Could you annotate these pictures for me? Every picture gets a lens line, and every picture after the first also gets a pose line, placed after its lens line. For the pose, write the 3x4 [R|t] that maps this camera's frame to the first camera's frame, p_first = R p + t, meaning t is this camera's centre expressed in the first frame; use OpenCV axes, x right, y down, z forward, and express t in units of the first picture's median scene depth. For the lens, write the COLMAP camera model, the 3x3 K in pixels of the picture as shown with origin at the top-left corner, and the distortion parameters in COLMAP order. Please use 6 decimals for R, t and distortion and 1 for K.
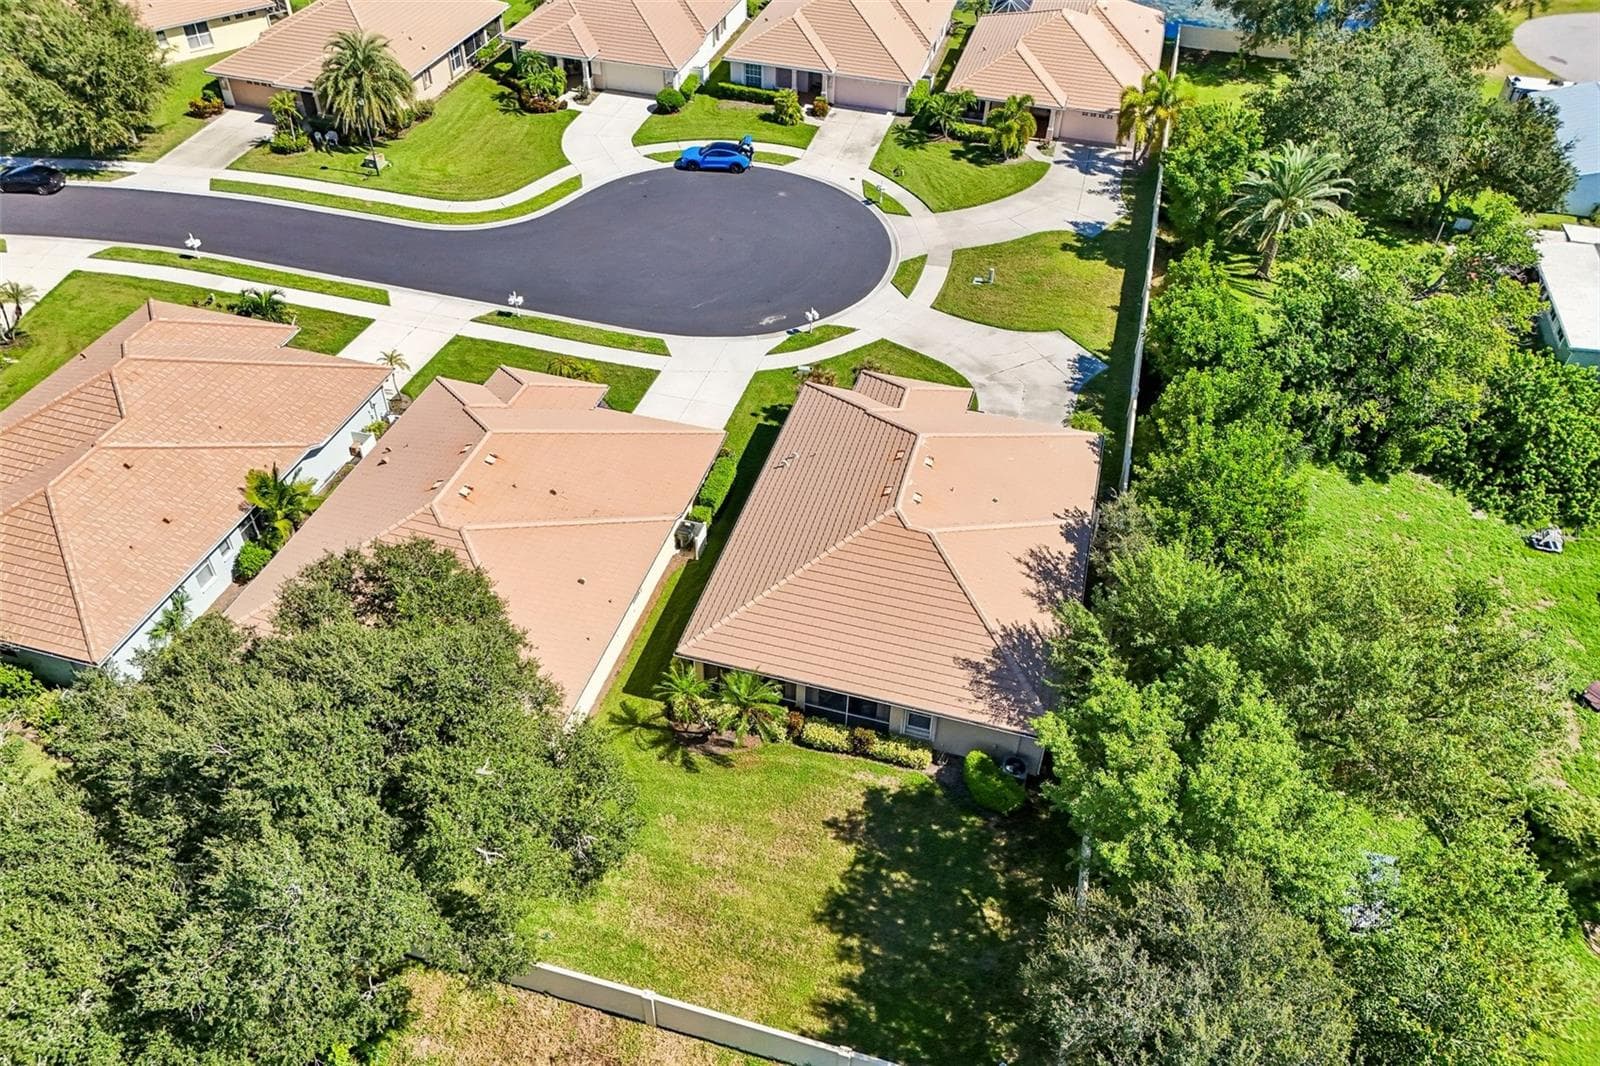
lens RADIAL K [[1210.8, 0, 791.6], [0, 1210.8, 502.1], [0, 0, 1]] dist [0.092239, -0.130511]
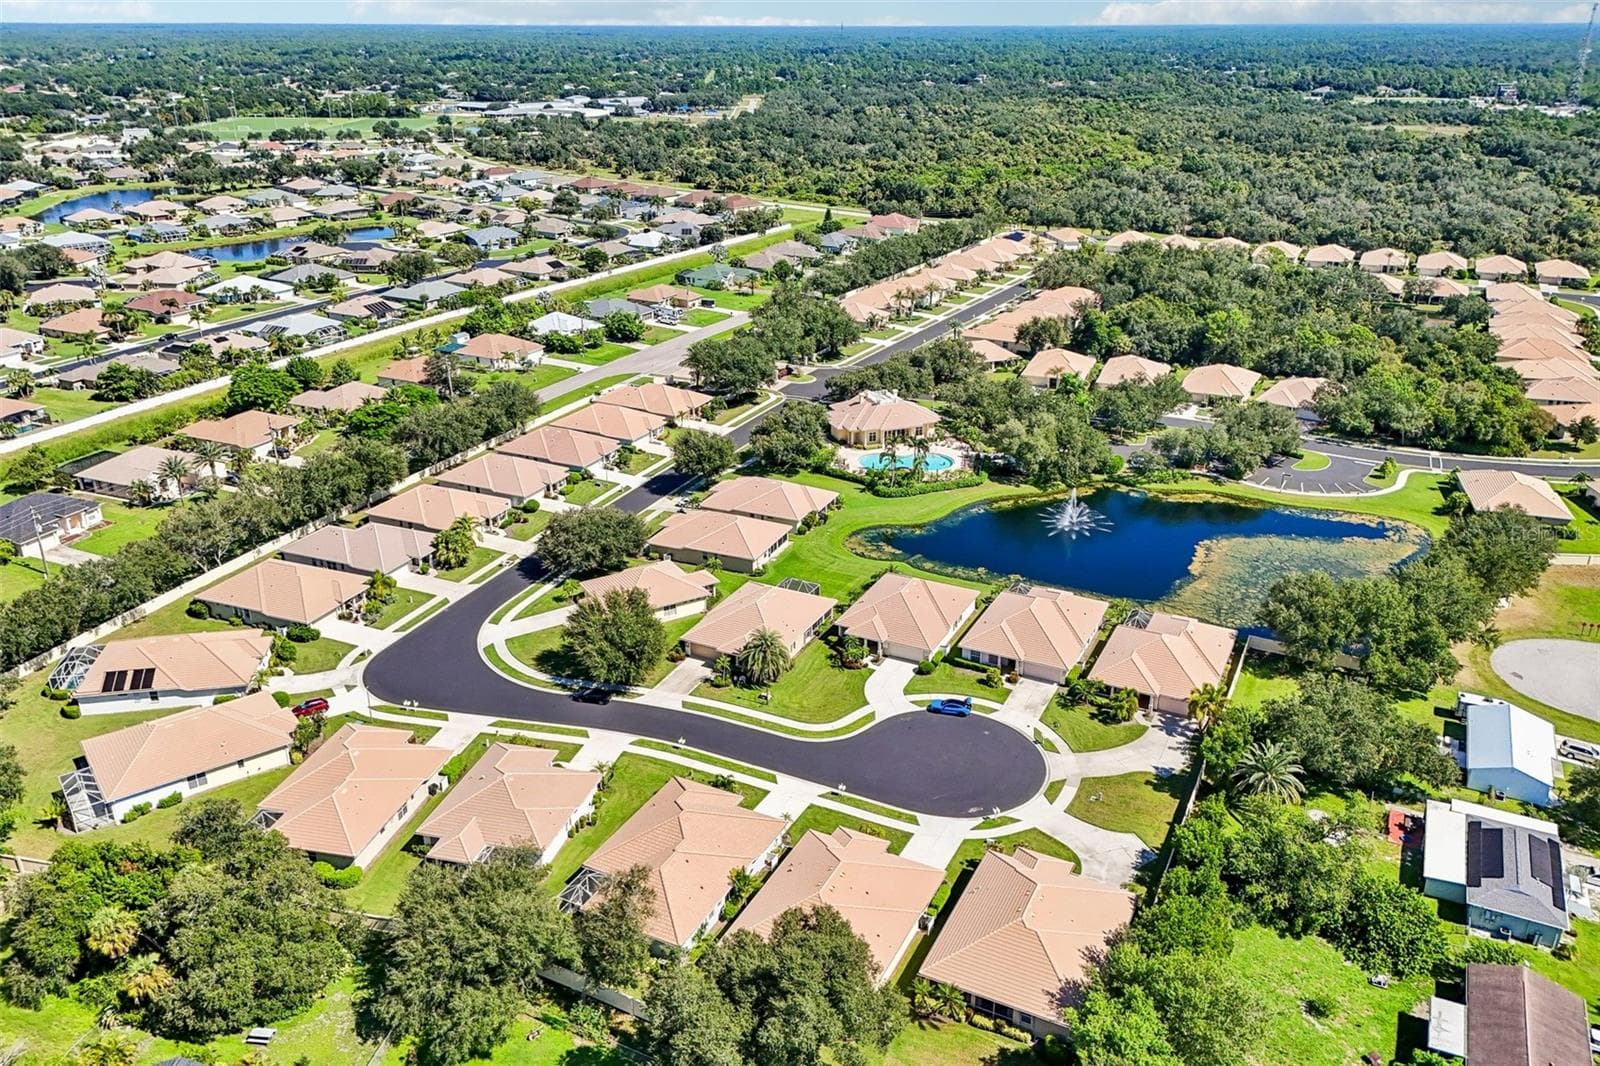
lens RADIAL K [[1210.8, 0, 791.6], [0, 1210.8, 502.1], [0, 0, 1]] dist [0.092239, -0.130511]
pose [[0.979919, 0.048597, -0.193382, 0.046834], [-0.110227, 0.940208, -0.322271, 0.039637], [0.166158, 0.337115, 0.926685, -0.940080]]
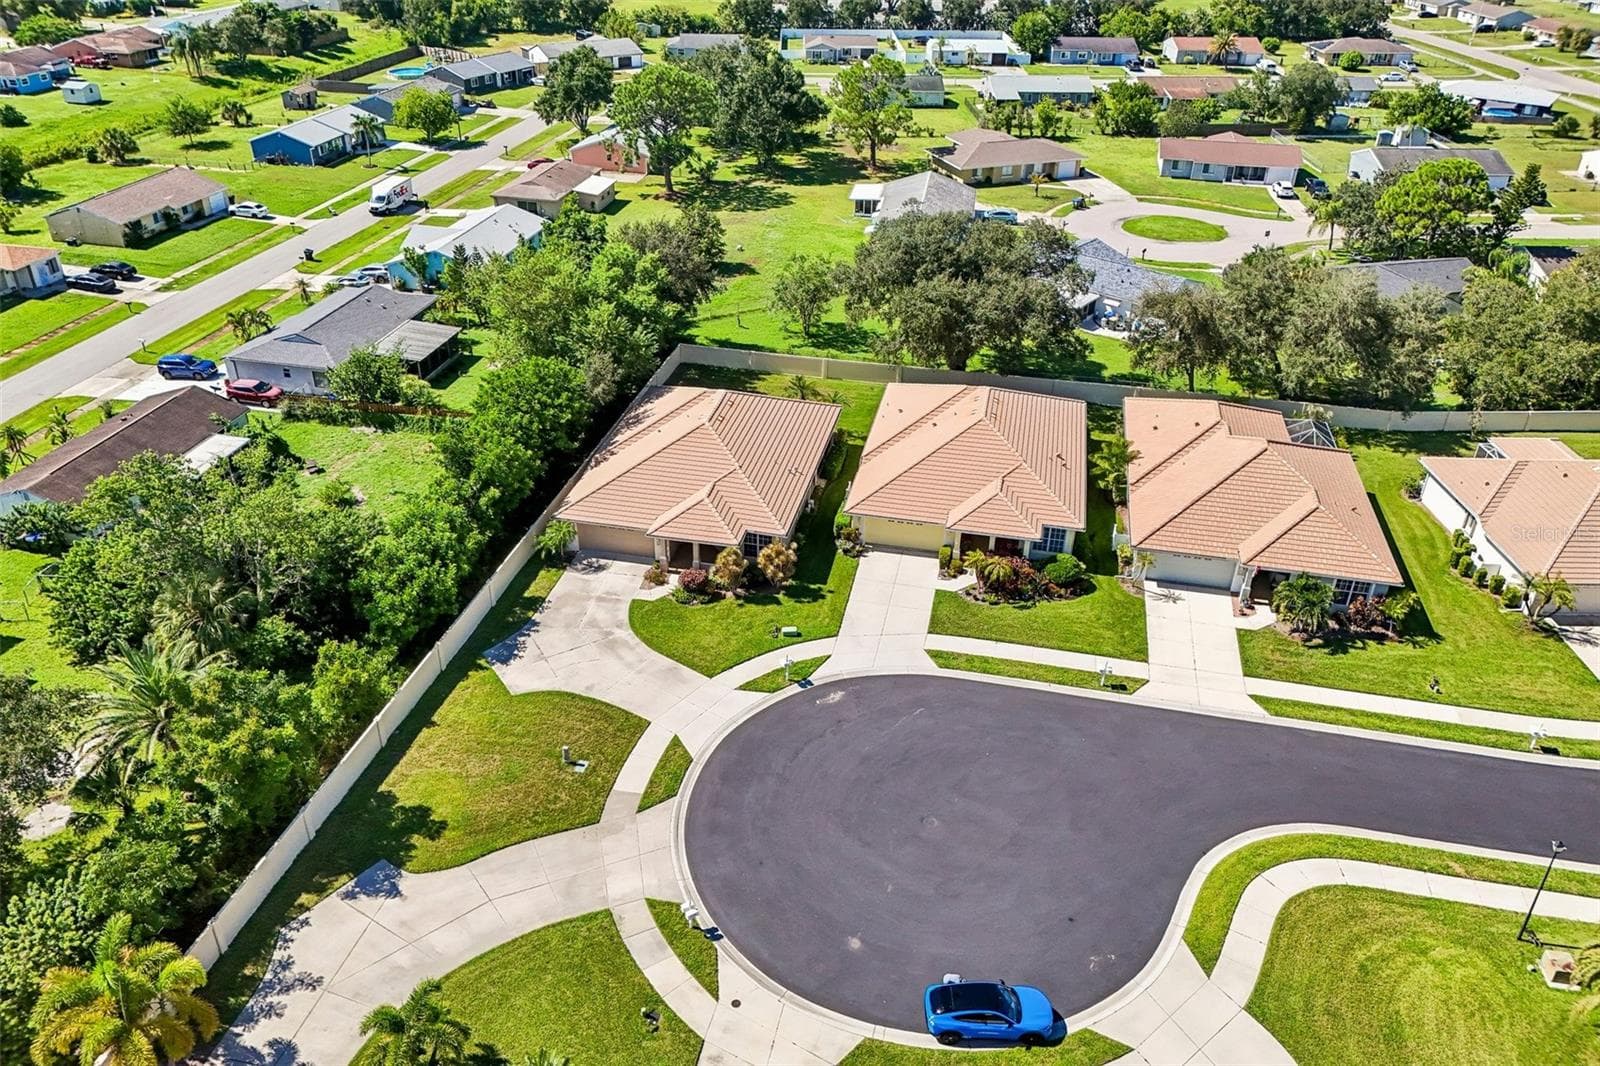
lens RADIAL K [[1179.2, 0, 800.0], [0, 1179.2, 533.0], [0, 0, 1]] dist [0.093556, -0.115837]
pose [[-0.997182, -0.002407, -0.074986, 0.073253], [-0.071898, 0.316175, 0.945972, -1.019790], [0.021431, 0.948698, -0.315457, 1.158810]]
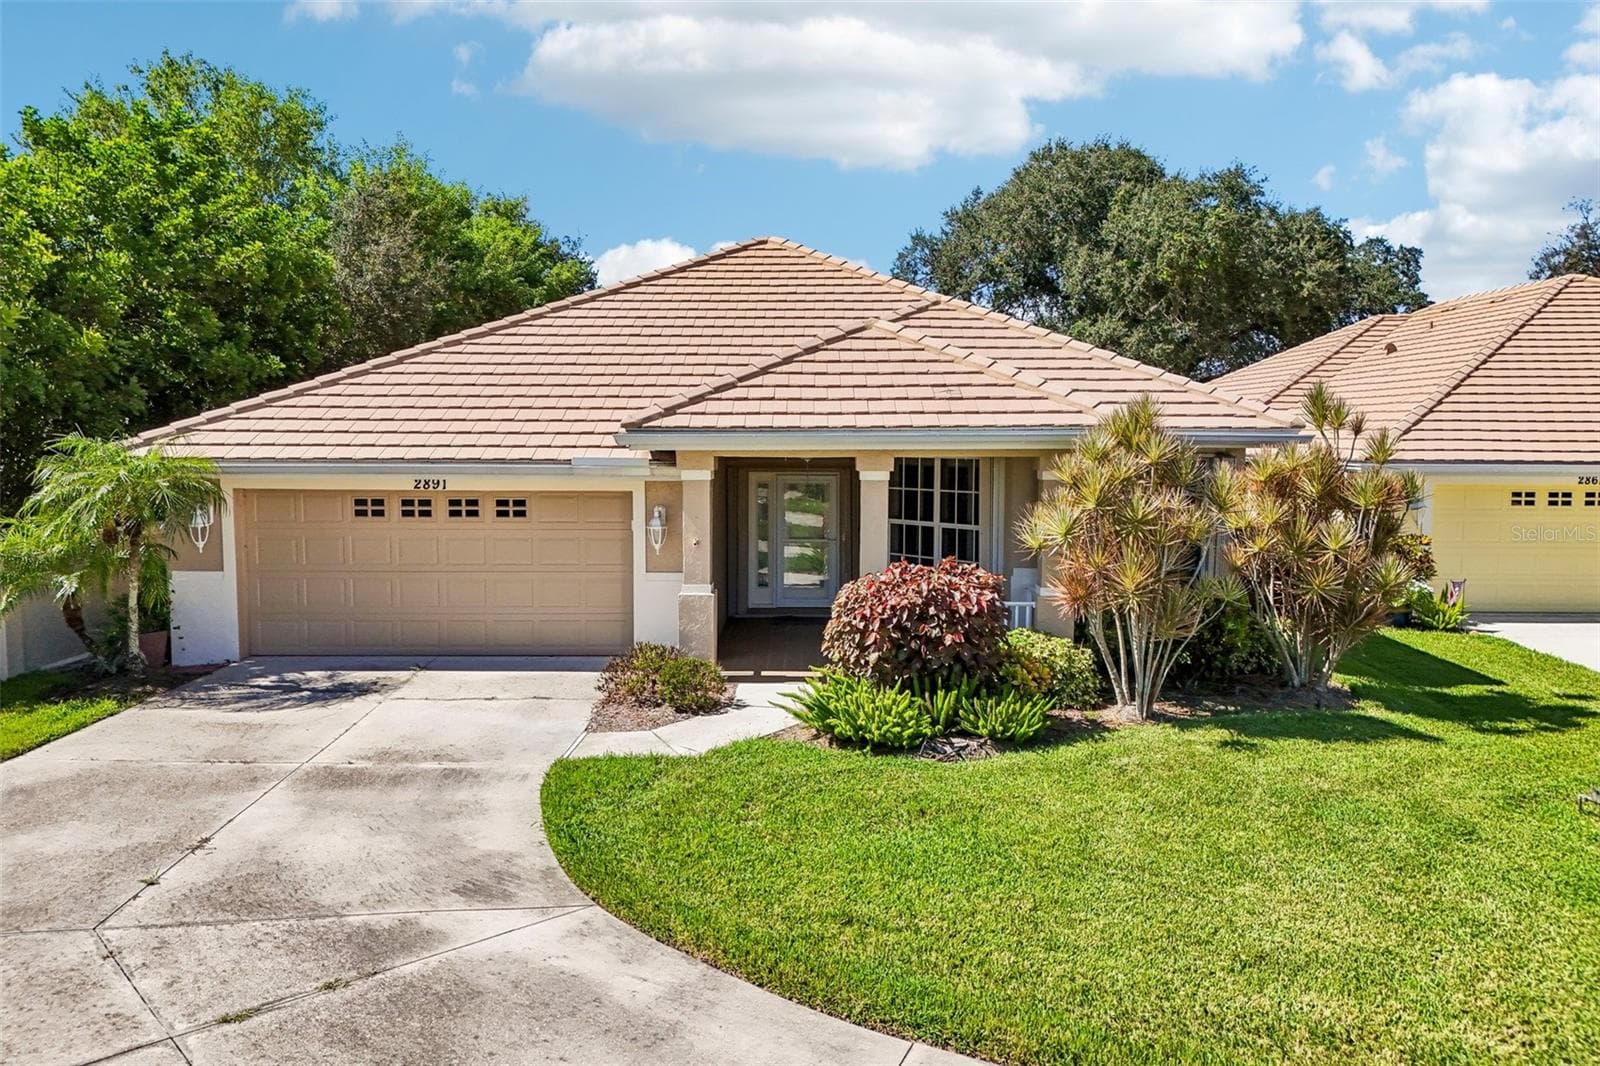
lens RADIAL K [[1179.2, 0, 800.0], [0, 1179.2, 533.0], [0, 0, 1]] dist [0.093556, -0.115837]
pose [[-0.967813, -0.005709, -0.251605, 0.146385], [-0.183859, 0.698716, 0.691370, -0.196825], [0.171853, 0.715376, -0.677276, 0.985332]]
